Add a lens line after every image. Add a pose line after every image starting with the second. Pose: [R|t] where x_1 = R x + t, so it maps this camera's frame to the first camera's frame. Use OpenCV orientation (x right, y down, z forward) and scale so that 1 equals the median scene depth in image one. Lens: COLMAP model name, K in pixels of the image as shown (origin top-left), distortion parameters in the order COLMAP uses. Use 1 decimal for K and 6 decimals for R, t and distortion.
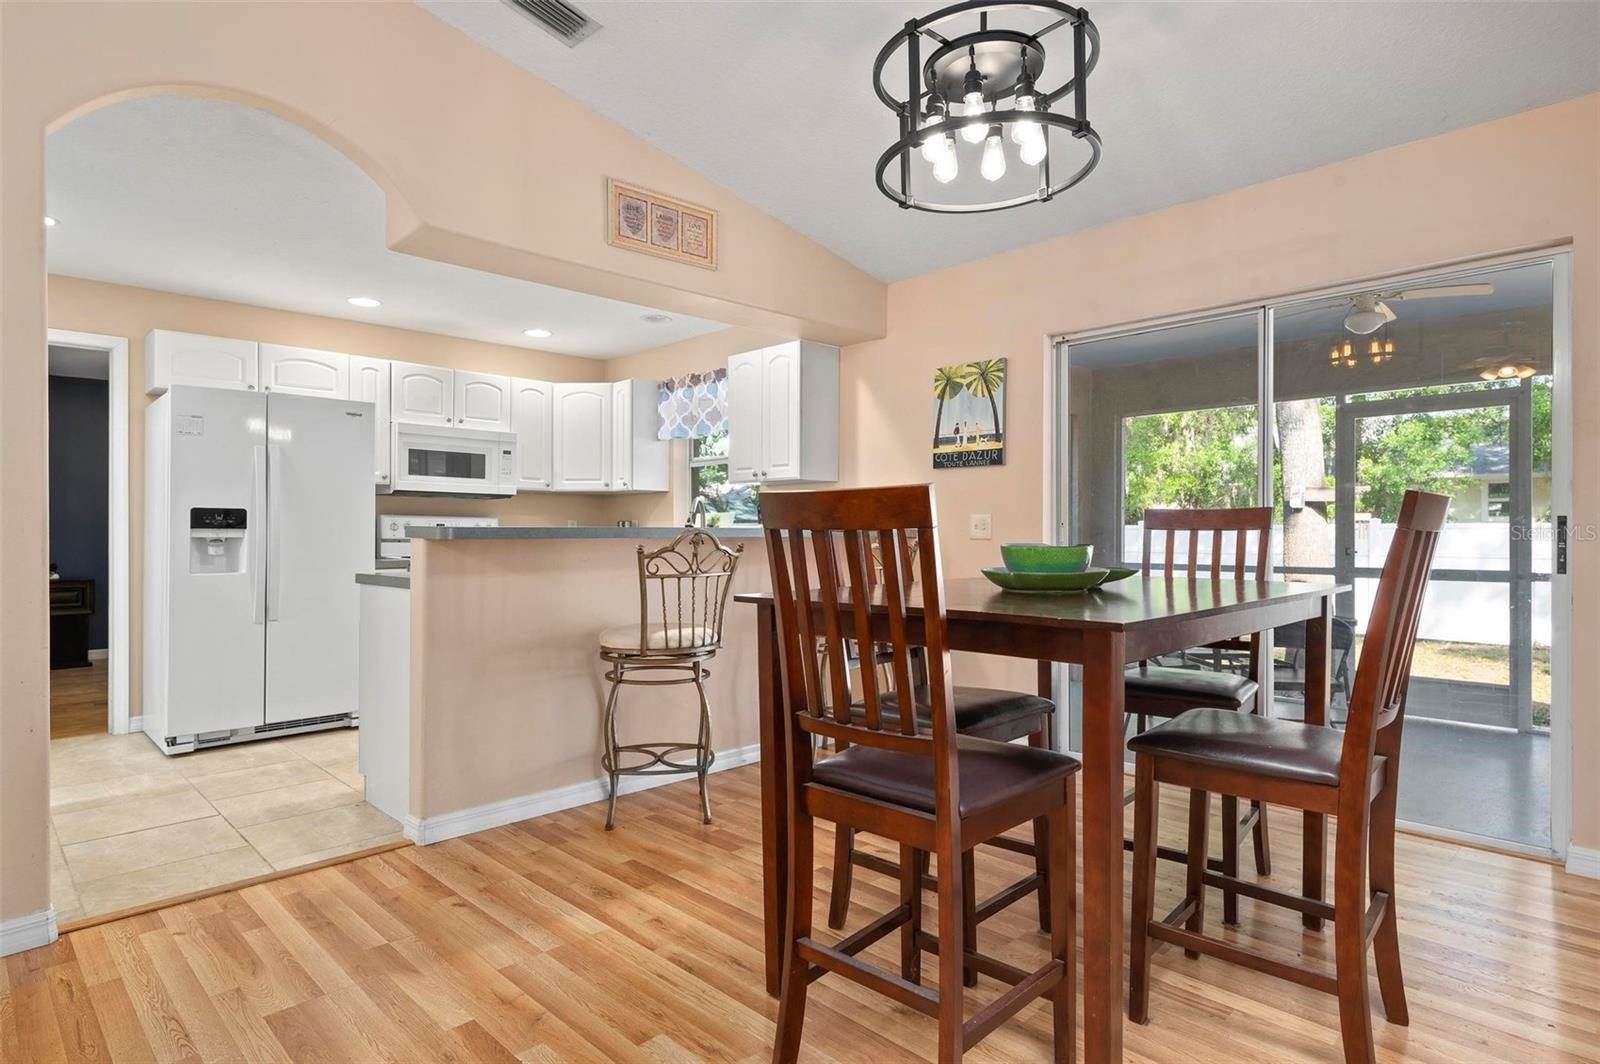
lens RADIAL K [[820.4, 0, 802.8], [0, 820.4, 532.6], [0, 0, 1]] dist [0.004257, -0.002902]
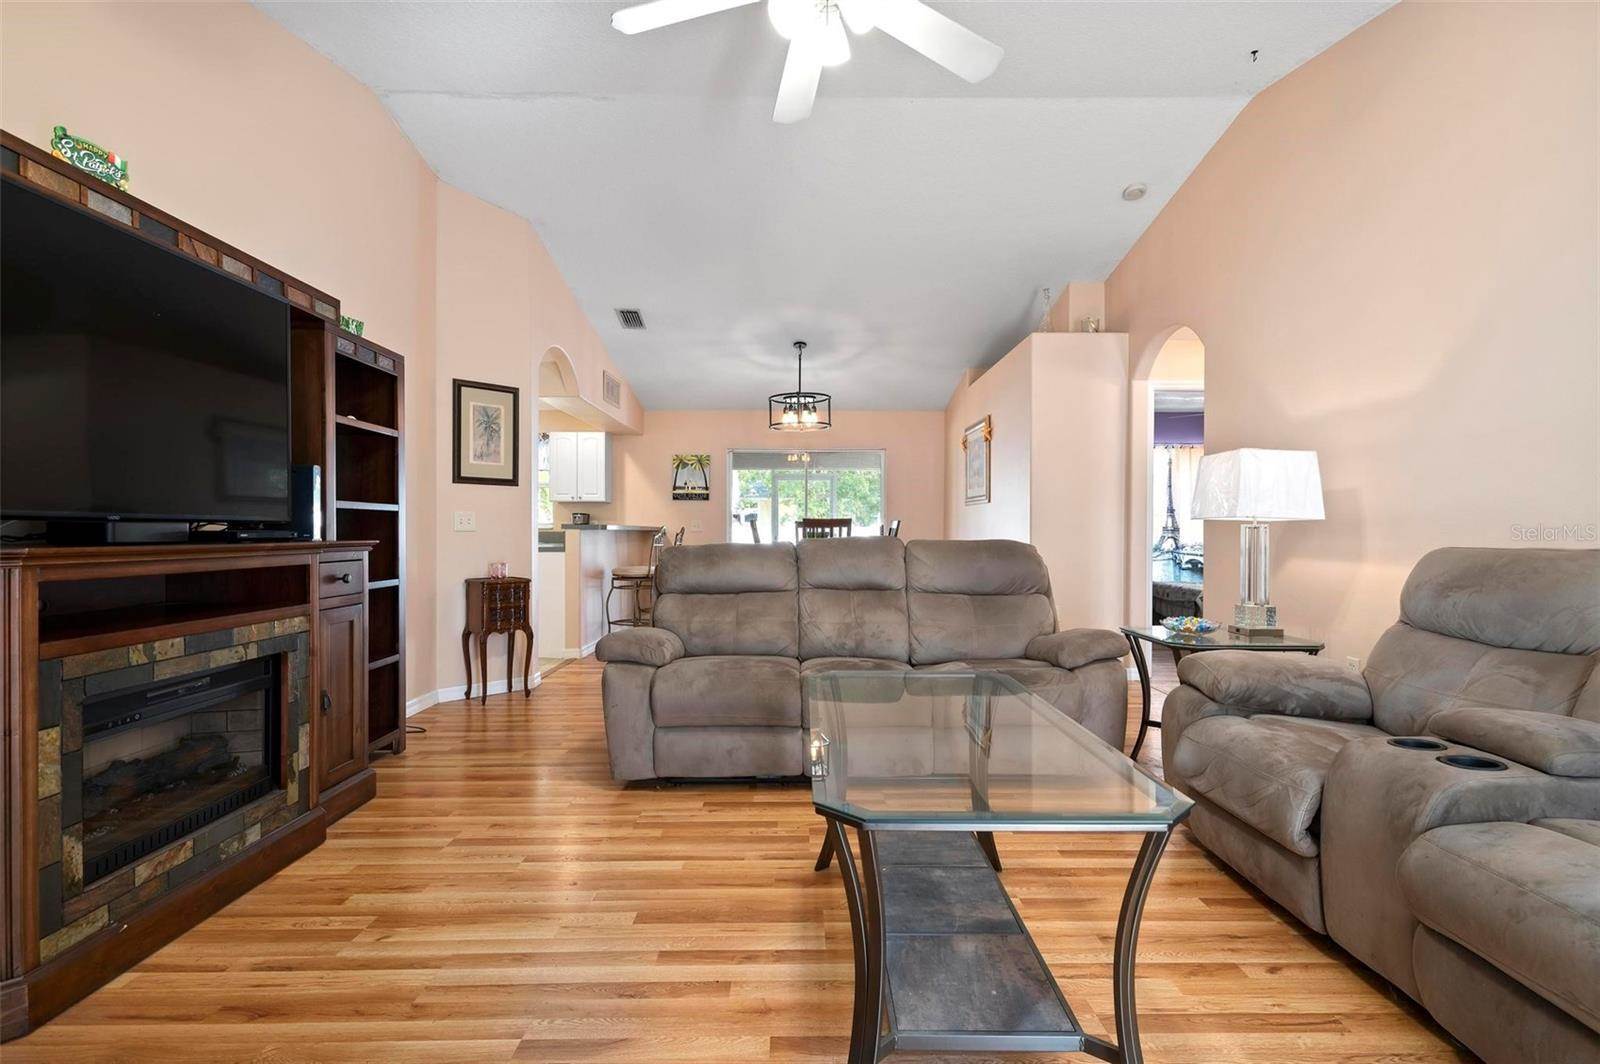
lens RADIAL K [[747.5, 0, 803.8], [0, 747.5, 532.5], [0, 0, 1]] dist [0.000571, -0.000015]
pose [[0.717238, -0.000551, 0.696828, -1.013957], [-0.000592, 0.999999, 0.001399, 0.005602], [-0.696828, -0.001416, 0.717237, -0.695752]]
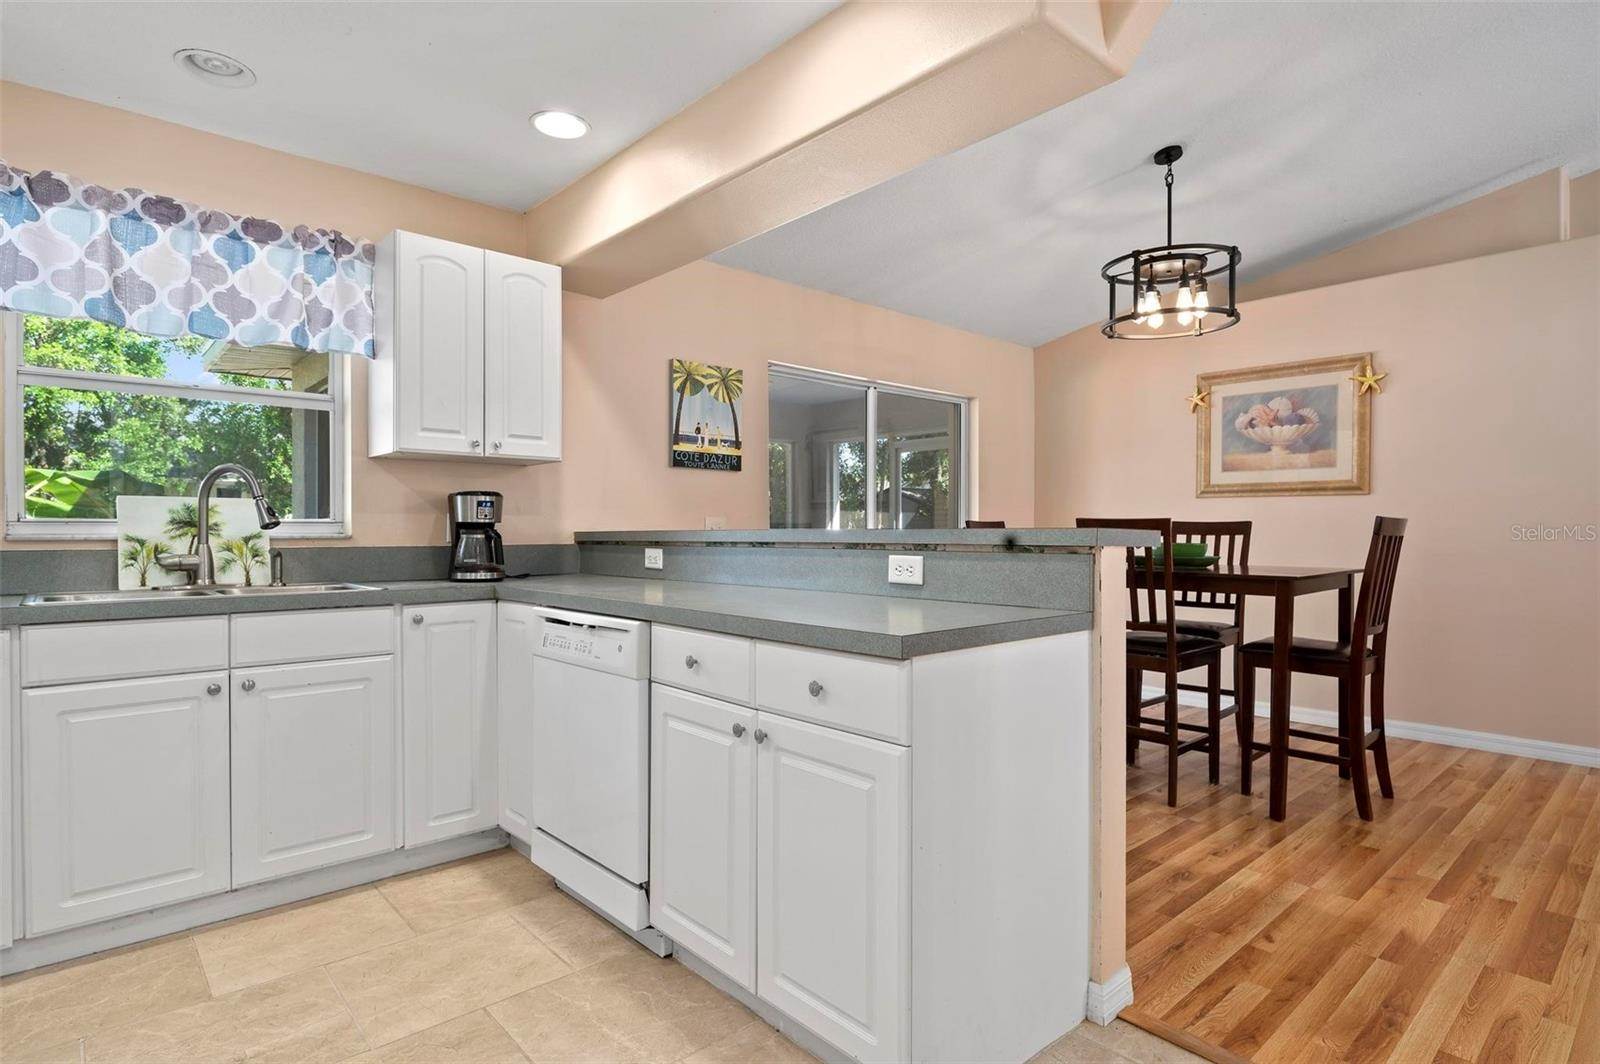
lens RADIAL K [[820.4, 0, 805.7], [0, 820.4, 534.9], [0, 0, 1]] dist [0.004257, -0.002902]
pose [[0.078021, -0.002443, 0.996949, -0.772972], [-0.002053, 0.999994, 0.002612, -0.004217], [-0.996950, -0.002250, 0.078015, 0.807727]]
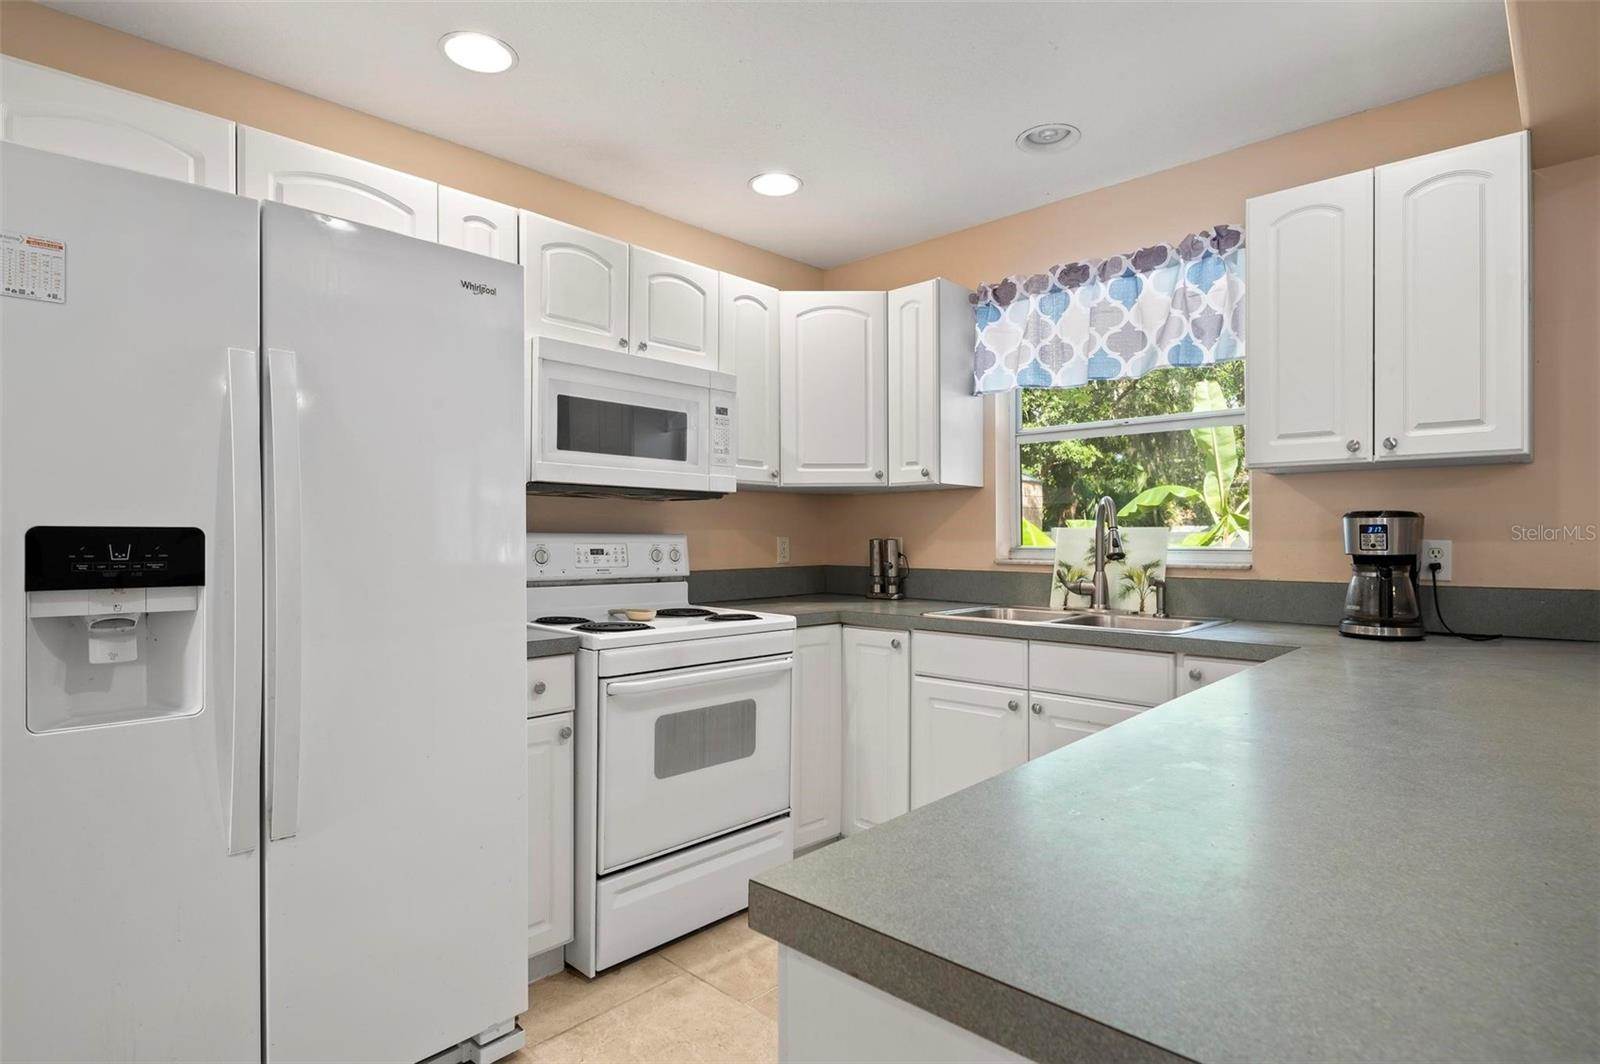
lens RADIAL K [[820.4, 0, 811.0], [0, 820.4, 538.7], [0, 0, 1]] dist [0.004257, -0.002902]
pose [[0.999556, 0.000431, 0.029779, -0.428767], [-0.000618, 0.999980, 0.006242, -0.026563], [-0.029776, -0.006257, 0.999537, 0.641043]]
